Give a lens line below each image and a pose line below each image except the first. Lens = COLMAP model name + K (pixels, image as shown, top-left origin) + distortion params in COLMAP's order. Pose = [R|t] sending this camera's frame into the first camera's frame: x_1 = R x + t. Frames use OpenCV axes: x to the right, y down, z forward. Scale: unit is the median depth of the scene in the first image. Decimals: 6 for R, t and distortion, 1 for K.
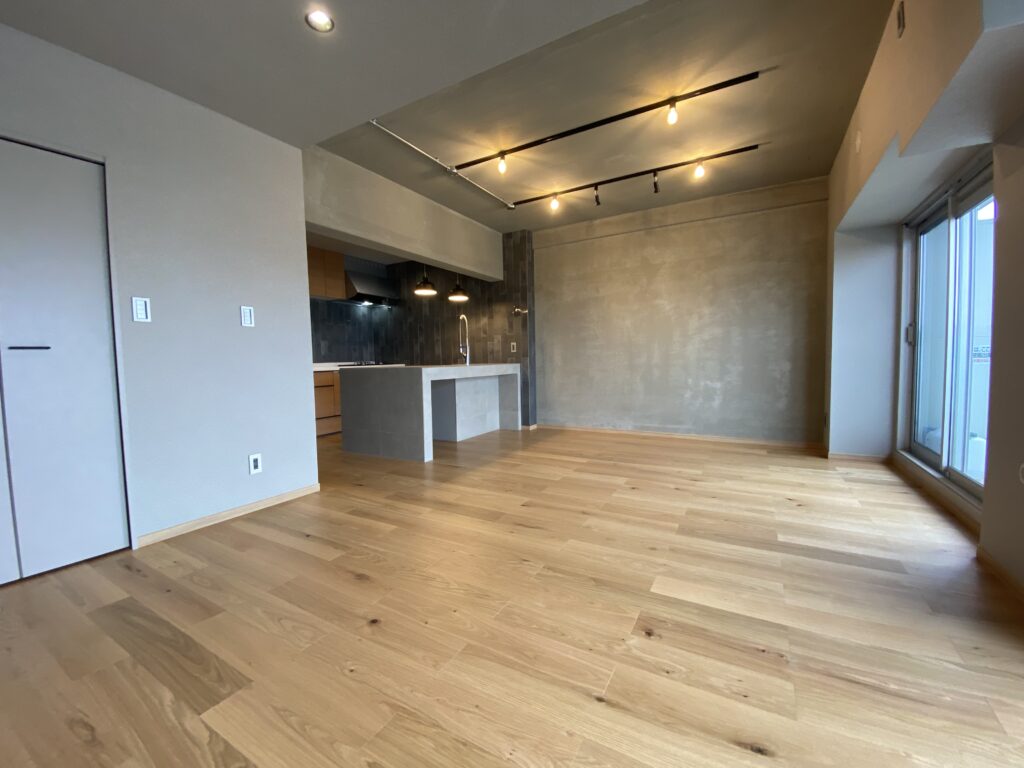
lens RADIAL K [[416.5, 0, 509.1], [0, 416.5, 386.3], [0, 0, 1]] dist [0.012057, -0.014879]
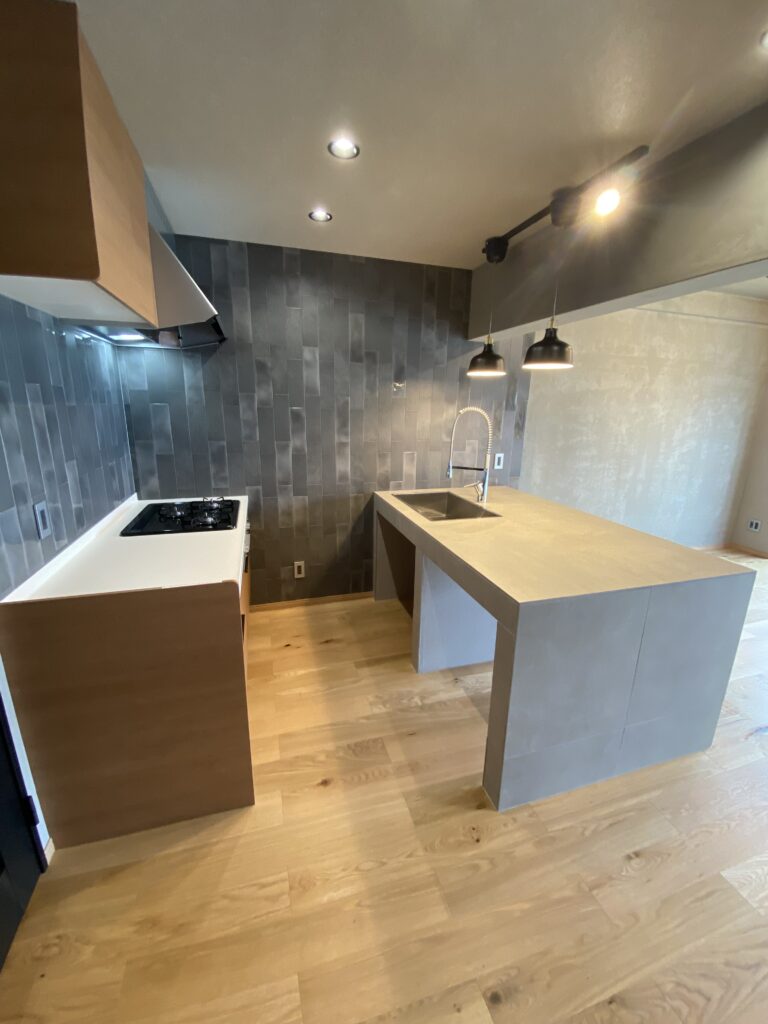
lens RADIAL K [[416.5, 0, 382.1], [0, 416.5, 509.9], [0, 0, 1]] dist [0.012057, -0.014879]
pose [[0.677137, -0.149946, 0.720418, -0.659646], [0.013441, 0.981376, 0.191627, -0.167758], [-0.735734, -0.120074, 0.666541, 0.829843]]
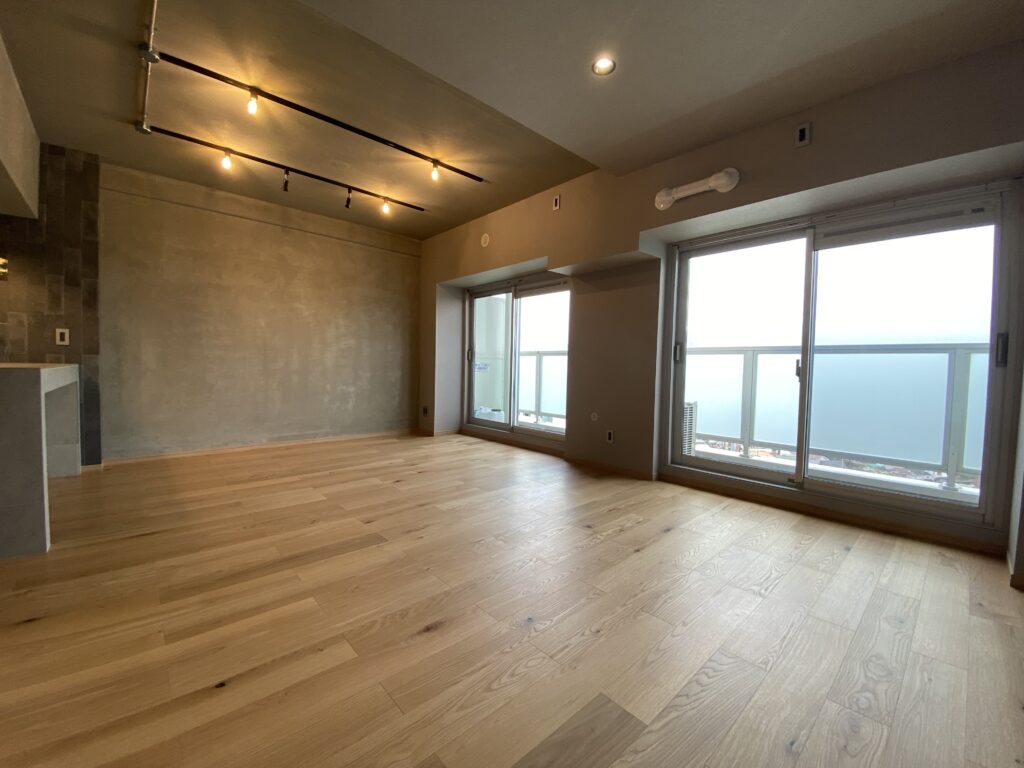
lens RADIAL K [[416.5, 0, 513.2], [0, 416.5, 385.1], [0, 0, 1]] dist [0.012057, -0.014879]
pose [[0.288308, -0.014222, 0.957432, -0.436240], [0.036078, 0.999341, 0.003981, -0.003239], [-0.956858, 0.033395, 0.288631, 0.247553]]
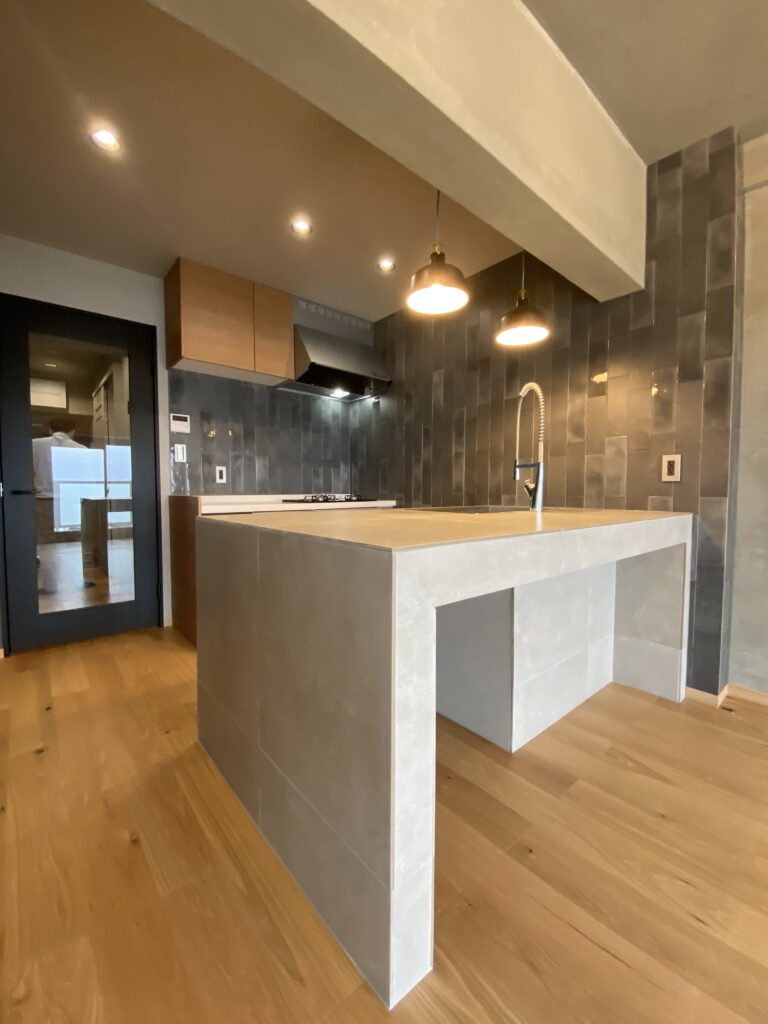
lens RADIAL K [[416.5, 0, 383.4], [0, 416.5, 509.3], [0, 0, 1]] dist [0.012057, -0.014879]
pose [[0.944935, 0.037396, -0.325115, -0.124821], [-0.042685, 0.999047, -0.009148, -0.050417], [0.324463, 0.022522, 0.945630, 0.673036]]
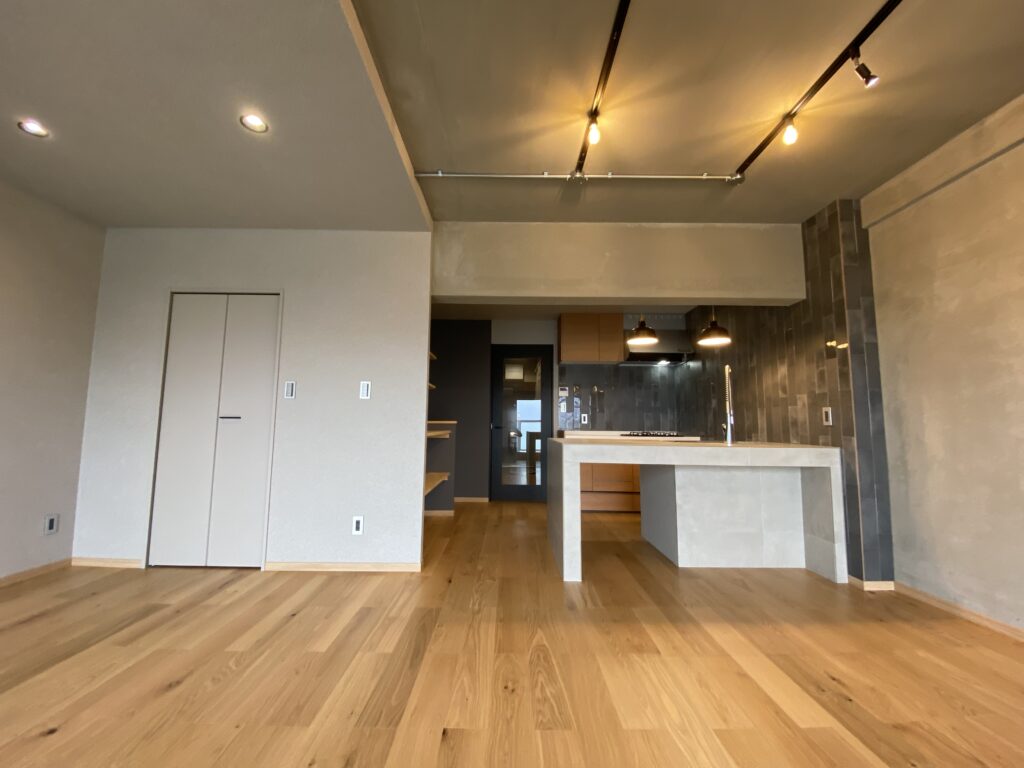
lens RADIAL K [[416.5, 0, 507.3], [0, 416.5, 381.6], [0, 0, 1]] dist [0.012057, -0.014879]
pose [[0.502093, -0.064394, -0.862413, 0.315597], [-0.077689, 0.989834, -0.119138, -0.048864], [0.861317, 0.126818, 0.491986, 0.444134]]
